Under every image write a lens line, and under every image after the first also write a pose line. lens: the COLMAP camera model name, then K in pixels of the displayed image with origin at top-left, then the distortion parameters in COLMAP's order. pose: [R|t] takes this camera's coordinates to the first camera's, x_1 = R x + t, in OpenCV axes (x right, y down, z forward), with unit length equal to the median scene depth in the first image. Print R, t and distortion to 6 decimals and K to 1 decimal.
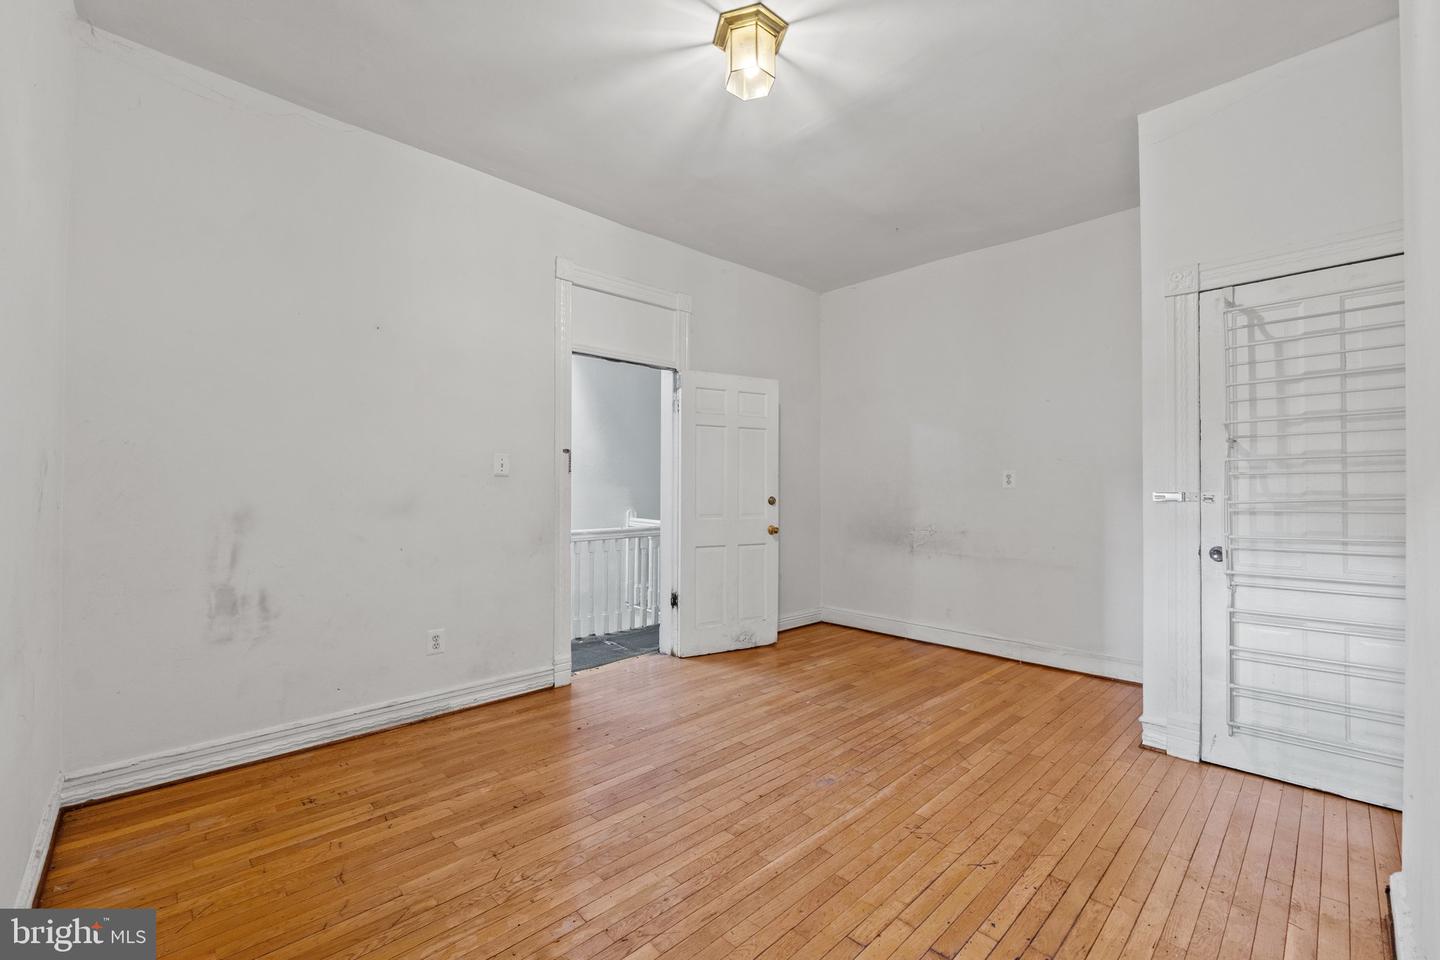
lens RADIAL K [[594.8, 0, 717.6], [0, 594.8, 483.6], [0, 0, 1]] dist [-0.010644, -0.000202]
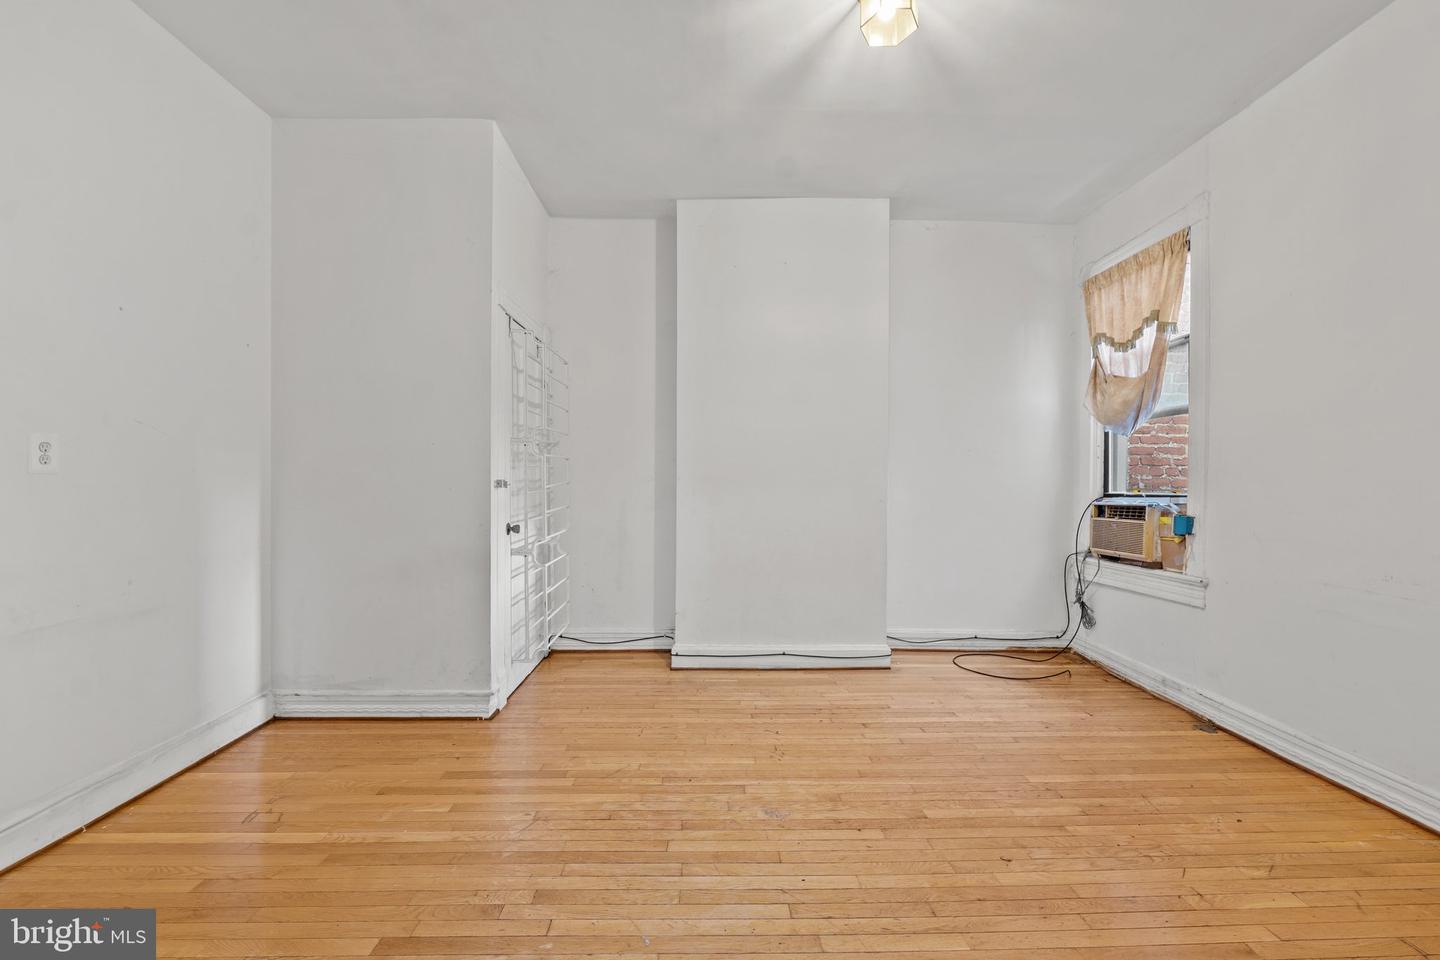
lens RADIAL K [[594.8, 0, 713.4], [0, 594.8, 479.3], [0, 0, 1]] dist [-0.010644, -0.000202]
pose [[-0.741007, -0.009239, 0.671433, -0.307283], [-0.015625, 0.999872, -0.003486, 0.010160], [-0.671315, -0.013075, -0.741057, 1.570834]]
